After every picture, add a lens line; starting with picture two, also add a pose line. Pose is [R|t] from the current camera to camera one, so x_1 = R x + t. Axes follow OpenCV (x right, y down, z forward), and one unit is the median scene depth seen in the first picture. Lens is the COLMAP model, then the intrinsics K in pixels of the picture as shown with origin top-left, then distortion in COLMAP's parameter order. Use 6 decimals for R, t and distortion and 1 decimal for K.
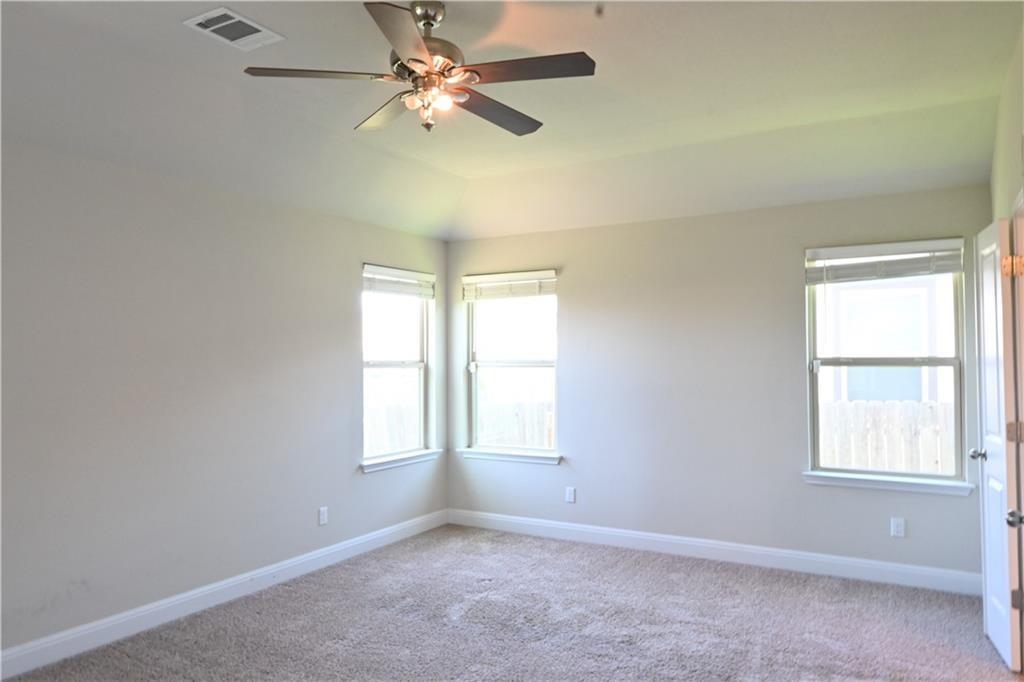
lens RADIAL K [[692.0, 0, 512.0], [0, 692.0, 341.0], [0, 0, 1]] dist [0.007788, 0.001030]
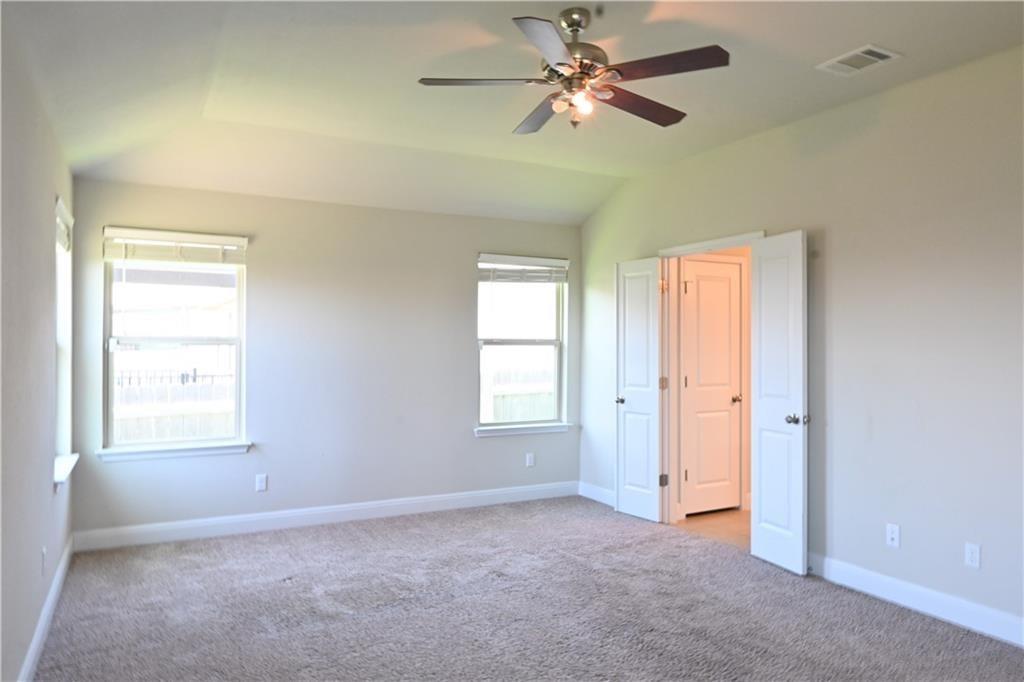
lens RADIAL K [[698.4, 0, 511.8], [0, 698.4, 338.6], [0, 0, 1]] dist [-0.006425, -0.000435]
pose [[0.537286, 0.011918, 0.843316, -0.620628], [-0.034171, 0.999387, 0.007648, 0.011785], [-0.842708, -0.032926, 0.537364, 0.257591]]
